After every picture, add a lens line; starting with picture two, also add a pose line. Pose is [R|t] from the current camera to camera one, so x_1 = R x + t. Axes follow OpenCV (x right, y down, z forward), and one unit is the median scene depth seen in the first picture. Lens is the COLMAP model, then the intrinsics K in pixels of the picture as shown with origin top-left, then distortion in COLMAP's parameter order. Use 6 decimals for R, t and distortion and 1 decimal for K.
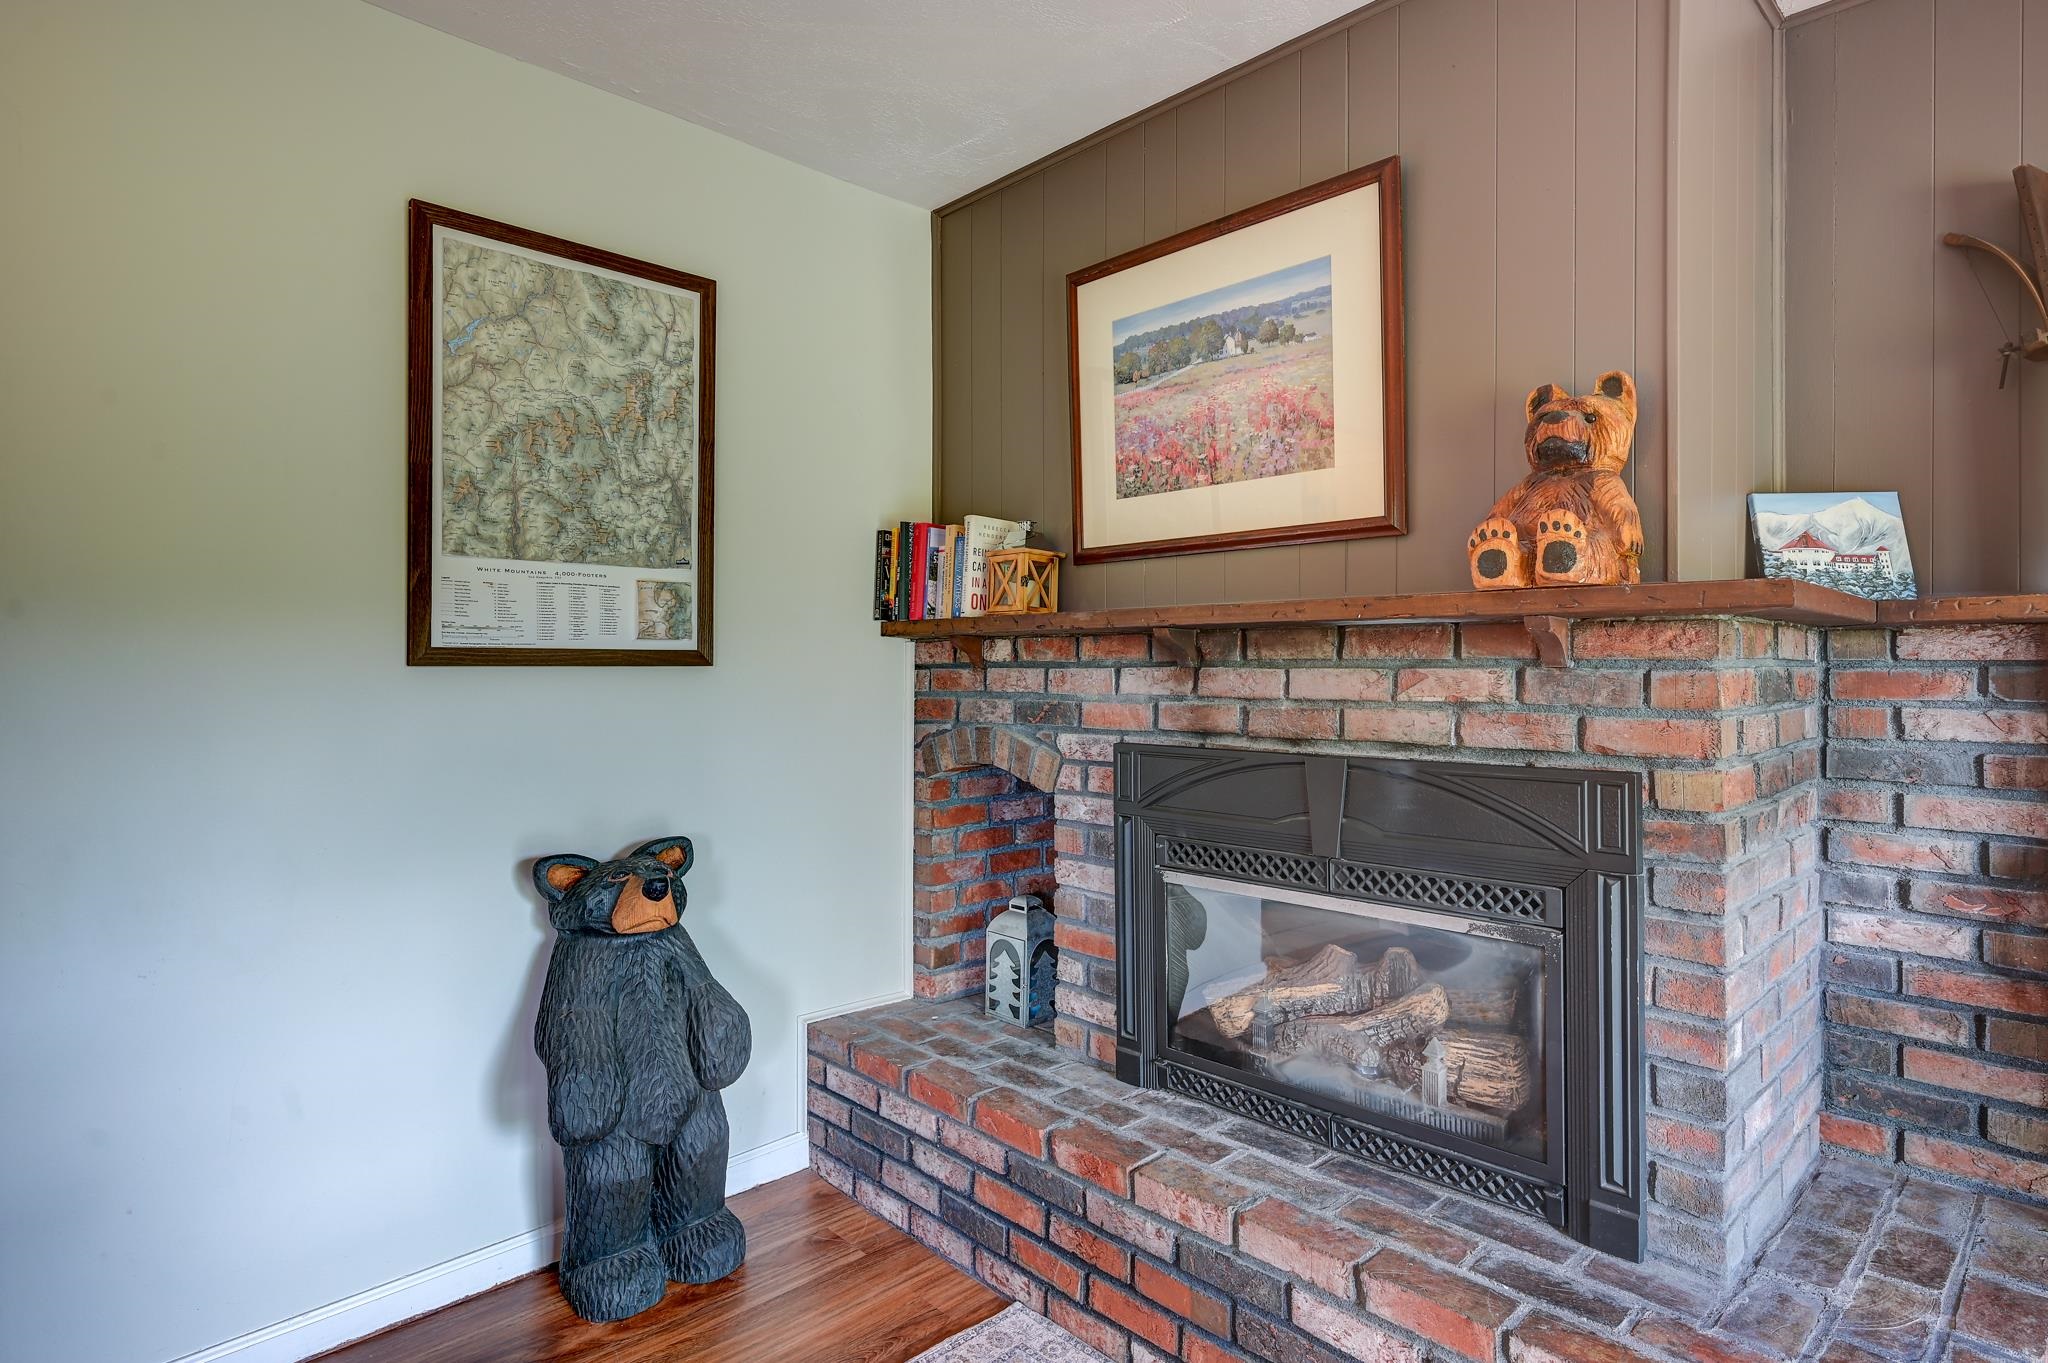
lens RADIAL K [[1105.2, 0, 1032.1], [0, 1105.2, 670.1], [0, 0, 1]] dist [0.001390, 0.000457]
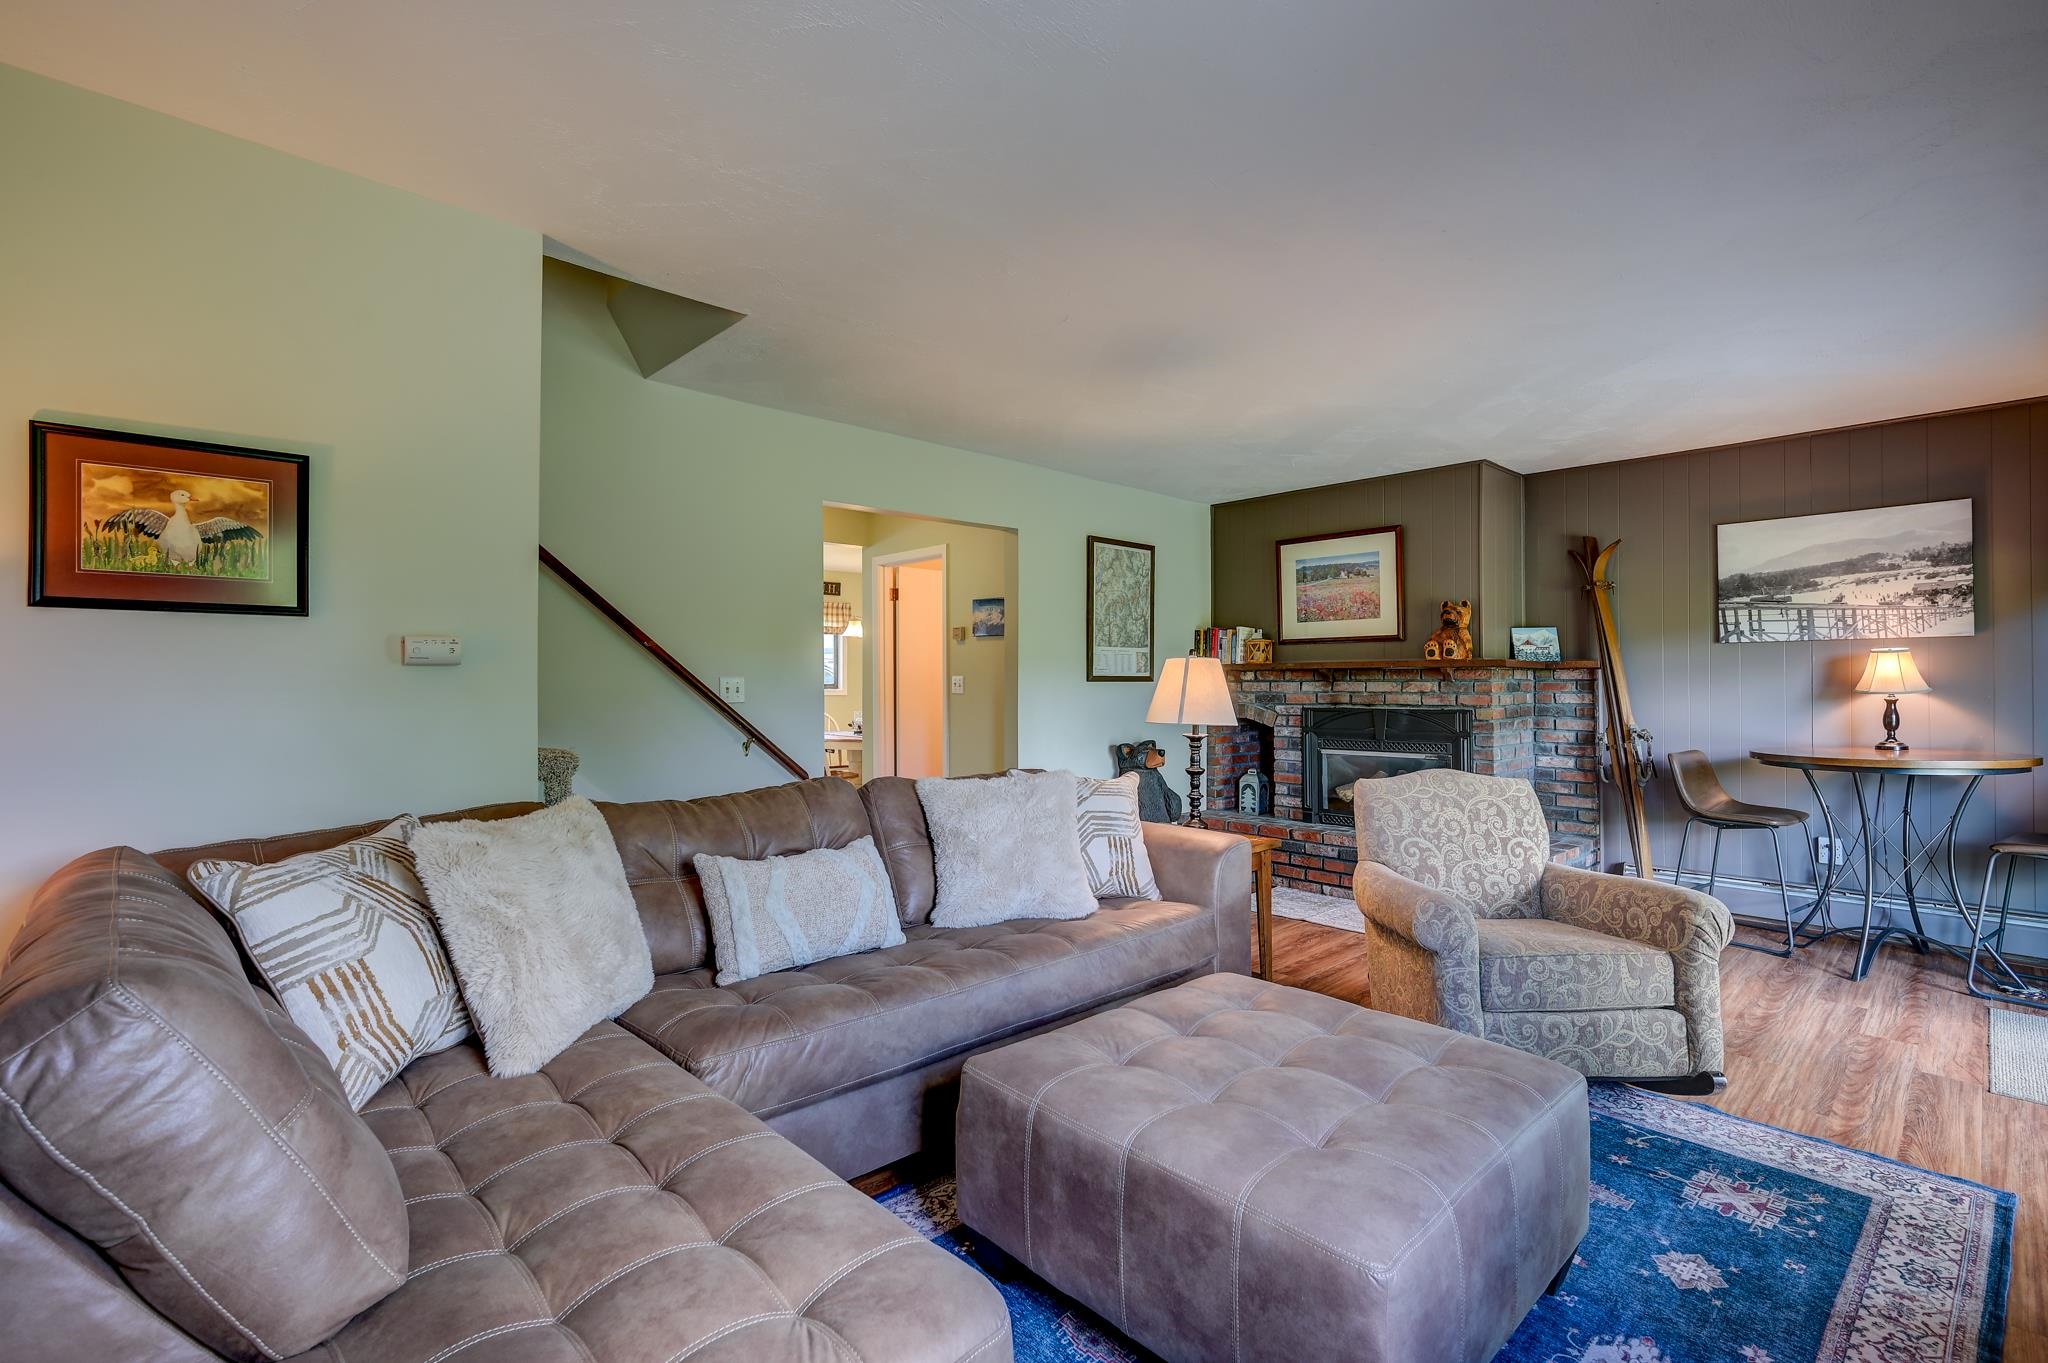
lens RADIAL K [[943.1, 0, 1021.6], [0, 943.1, 674.2], [0, 0, 1]] dist [0.004515, 0.000416]
pose [[0.999943, -0.001581, -0.010597, -0.683949], [0.001457, 0.999931, -0.011615, 0.005345], [0.010614, 0.011599, 0.999876, -1.611286]]
